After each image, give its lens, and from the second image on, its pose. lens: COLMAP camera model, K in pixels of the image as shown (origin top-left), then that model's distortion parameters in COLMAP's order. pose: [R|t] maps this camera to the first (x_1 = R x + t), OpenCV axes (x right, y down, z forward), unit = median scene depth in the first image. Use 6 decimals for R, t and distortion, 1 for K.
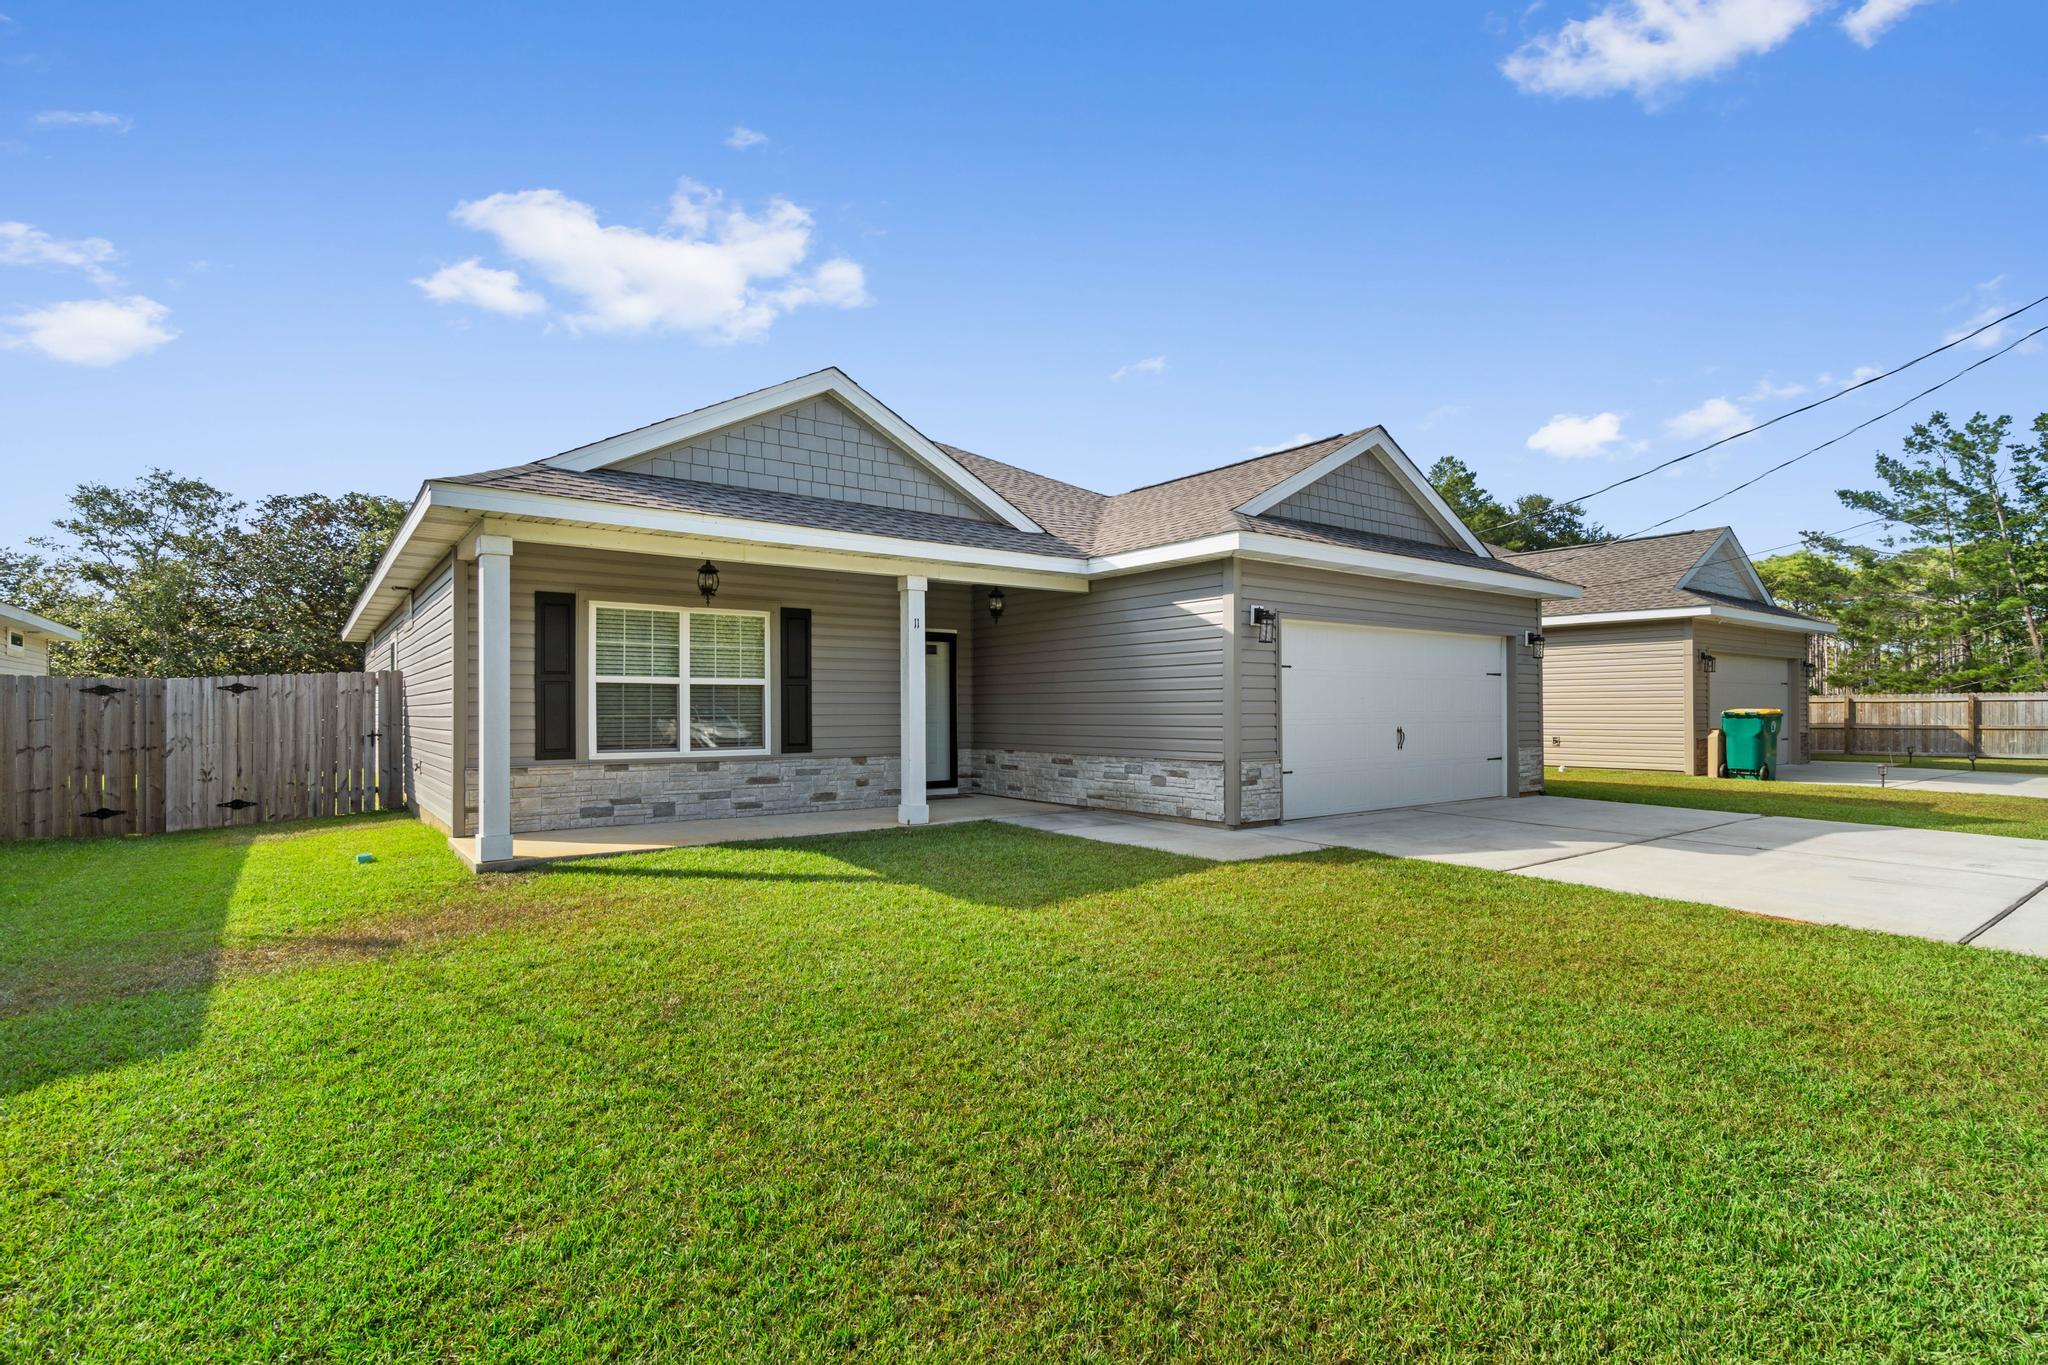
lens RADIAL K [[942.3, 0, 1020.5], [0, 942.3, 692.6], [0, 0, 1]] dist [-0.009850, 0.000977]
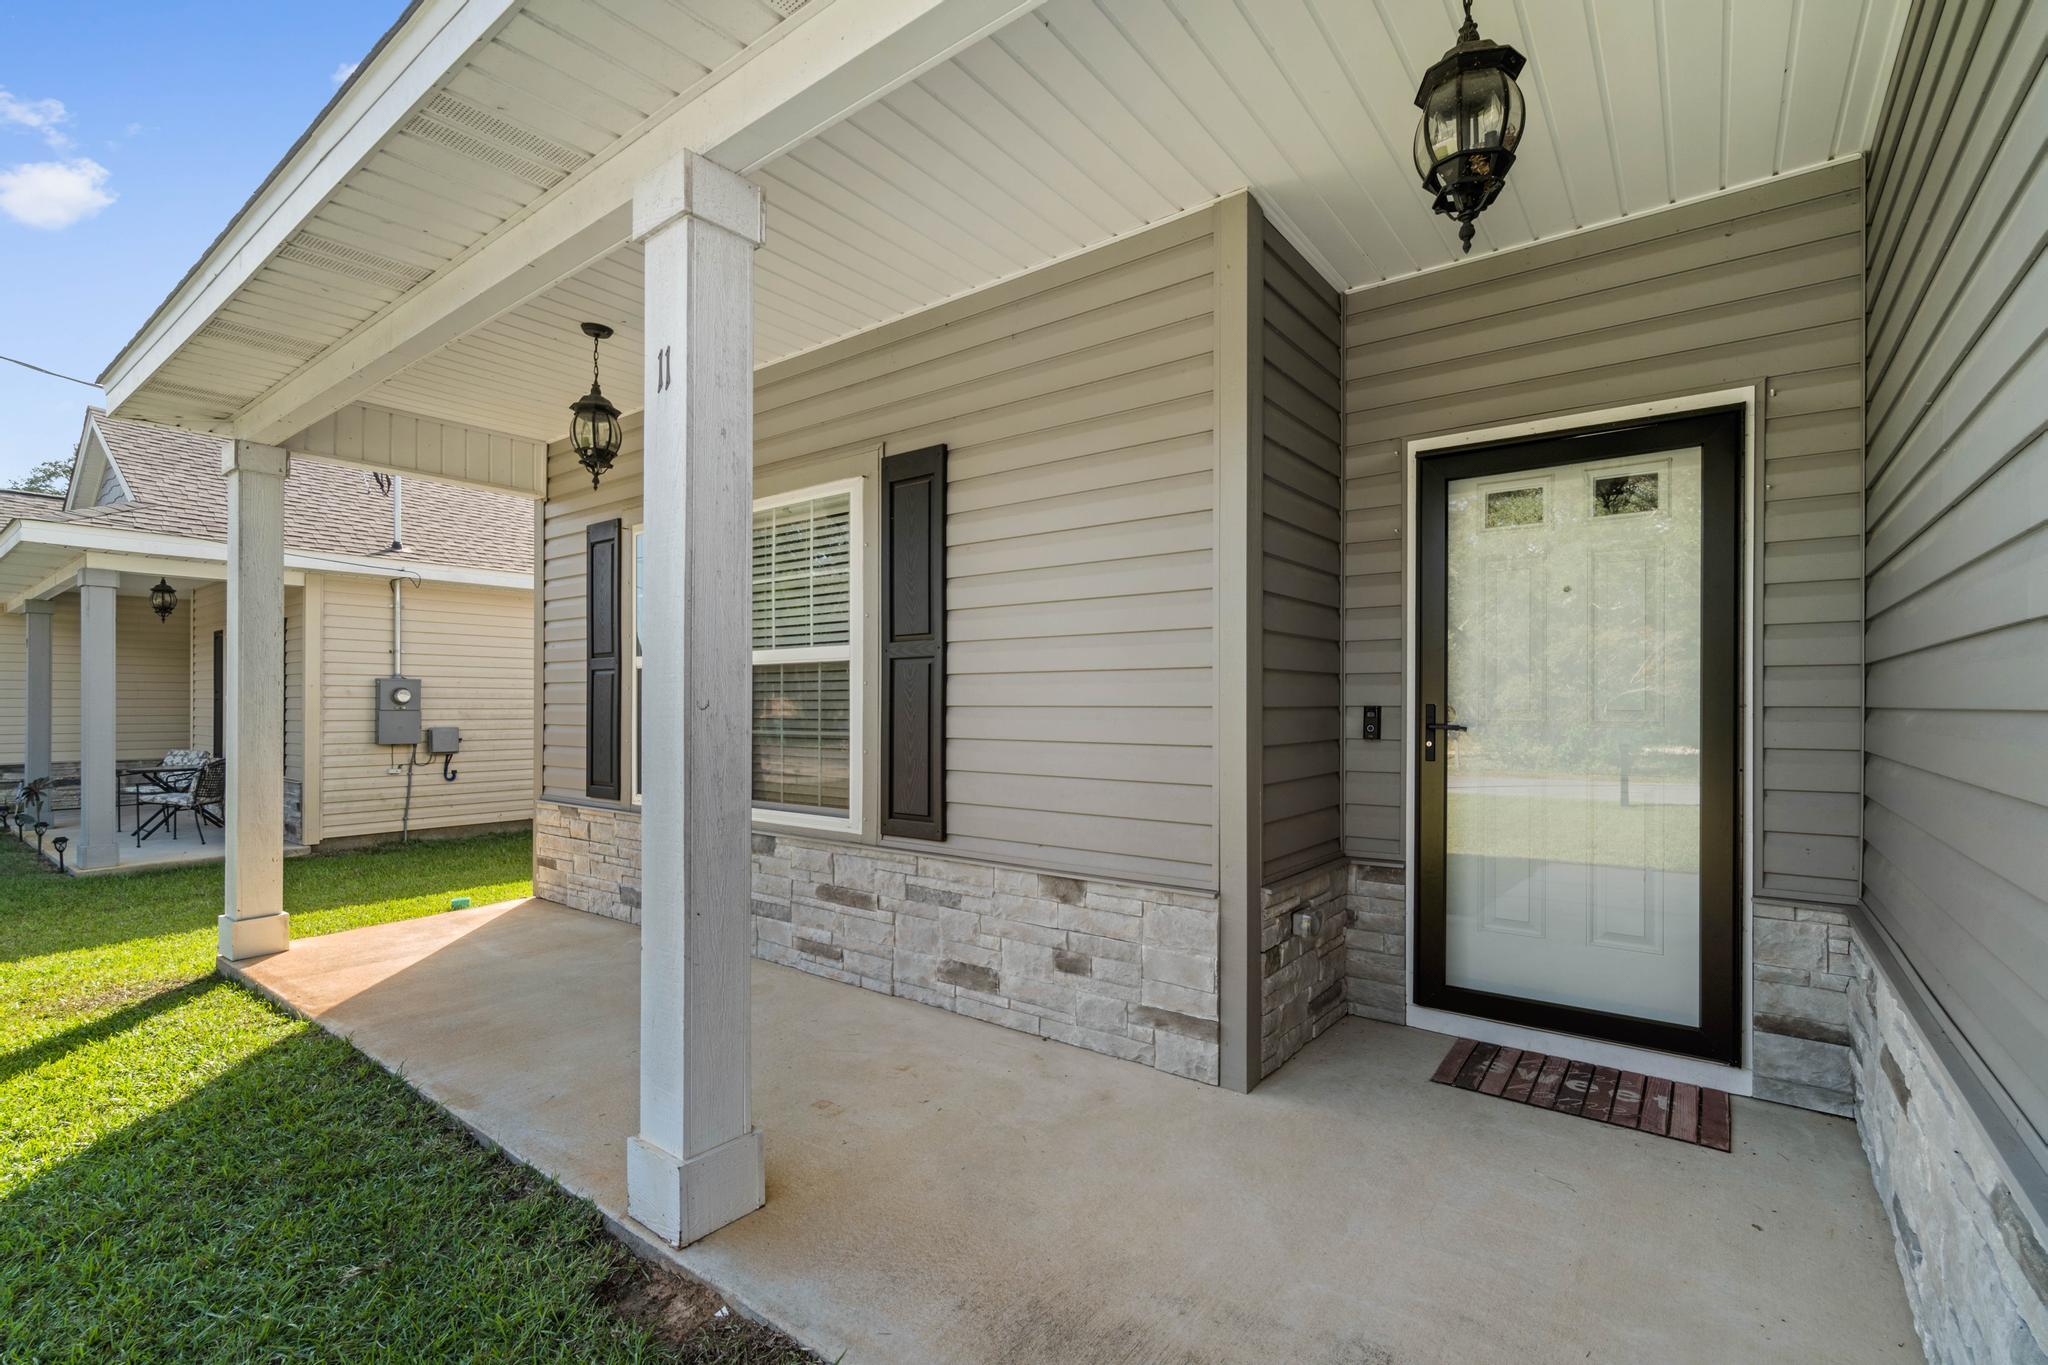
lens RADIAL K [[897.5, 0, 1037.7], [0, 897.5, 712.8], [0, 0, 1]] dist [-0.005109, 0.002192]
pose [[0.275227, 0.008594, -0.961341, 0.116715], [0.013003, 0.999835, 0.012660, 0.010098], [0.961291, -0.015985, 0.275070, 0.944988]]
